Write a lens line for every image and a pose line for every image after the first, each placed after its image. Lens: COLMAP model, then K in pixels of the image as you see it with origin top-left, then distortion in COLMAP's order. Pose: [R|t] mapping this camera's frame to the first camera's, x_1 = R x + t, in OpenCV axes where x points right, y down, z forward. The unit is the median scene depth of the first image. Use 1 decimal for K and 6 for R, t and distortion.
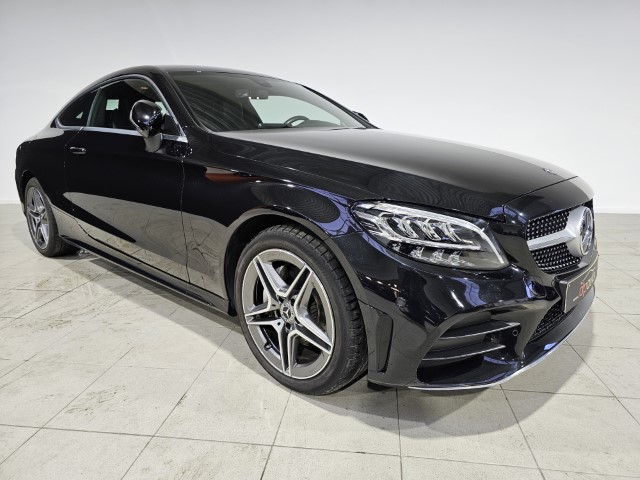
lens RADIAL K [[427.0, 0, 319.8], [0, 427.0, 227.2], [0, 0, 1]] dist [0.007222, 0.004633]
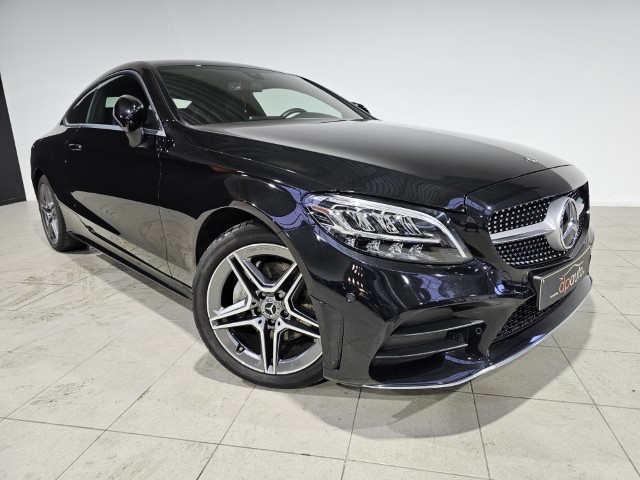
lens RADIAL K [[427.3, 0, 325.7], [0, 427.3, 225.7], [0, 0, 1]] dist [-0.001965, -0.005919]
pose [[0.998209, -0.004771, -0.059625, 0.150182], [0.005338, 0.999942, 0.009363, 0.002799], [0.059577, -0.009664, 0.998177, 0.033857]]
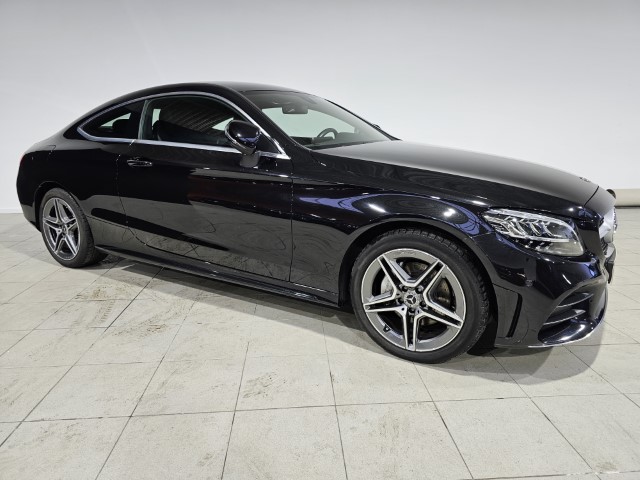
lens RADIAL K [[416.3, 0, 320.0], [0, 416.3, 240.0], [0, 0, 1]] dist [0.020777, -0.005663]
pose [[0.983655, -0.047681, 0.173637, -0.530829], [0.040866, 0.998255, 0.042616, -0.033848], [-0.175366, -0.034824, 0.983887, -0.132769]]
